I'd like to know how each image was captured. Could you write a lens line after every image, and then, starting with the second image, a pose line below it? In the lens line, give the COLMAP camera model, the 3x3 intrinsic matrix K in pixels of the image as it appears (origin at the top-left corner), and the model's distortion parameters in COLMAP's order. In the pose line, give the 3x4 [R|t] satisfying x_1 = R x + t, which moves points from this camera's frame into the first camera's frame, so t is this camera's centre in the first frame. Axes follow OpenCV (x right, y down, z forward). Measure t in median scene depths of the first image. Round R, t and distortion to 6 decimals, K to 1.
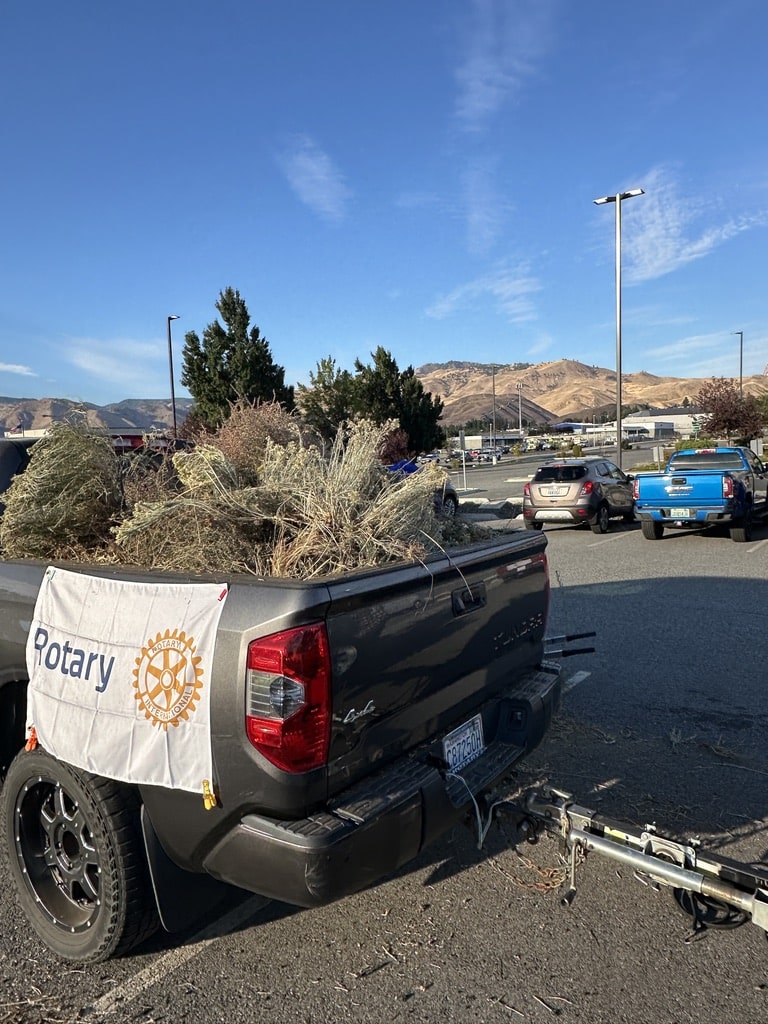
lens RADIAL K [[695.1, 0, 384.0], [0, 695.1, 512.0], [0, 0, 1]] dist [-0.000018, 0.000566]
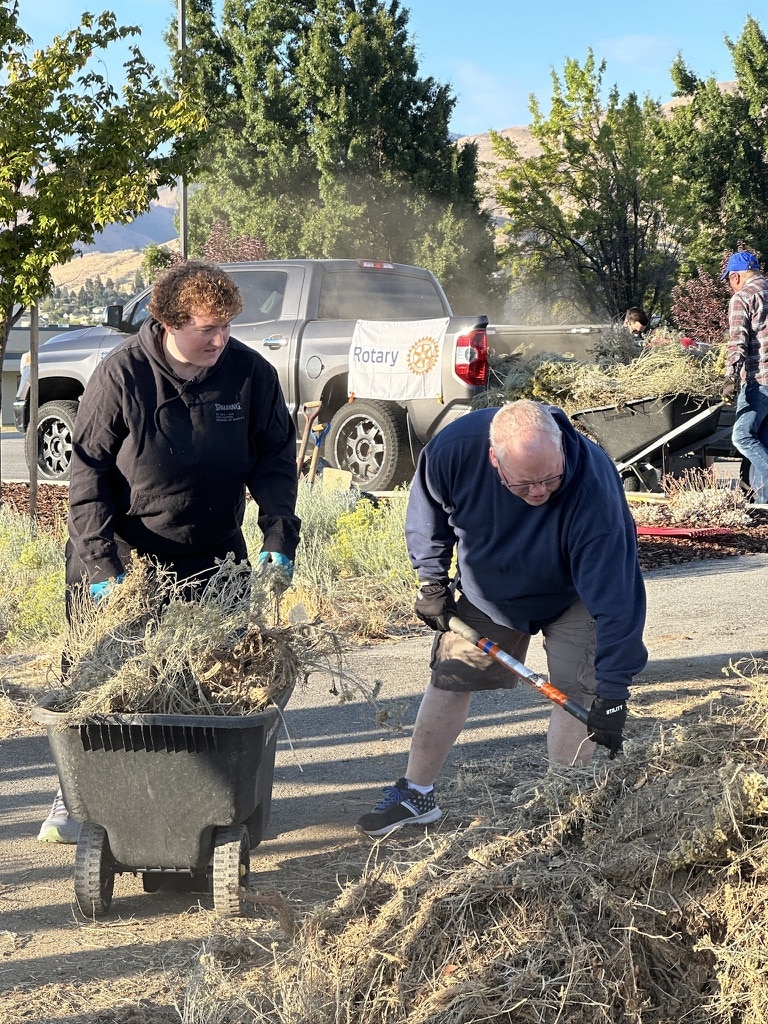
lens RADIAL K [[2536.5, 0, 384.0], [0, 2536.5, 512.0], [0, 0, 1]] dist [0.133474, 0.805905]
pose [[0.986483, 0.043533, -0.157977, 0.028955], [-0.047677, 0.998609, -0.022537, 0.028940], [0.156776, 0.029764, 0.987186, -0.228646]]
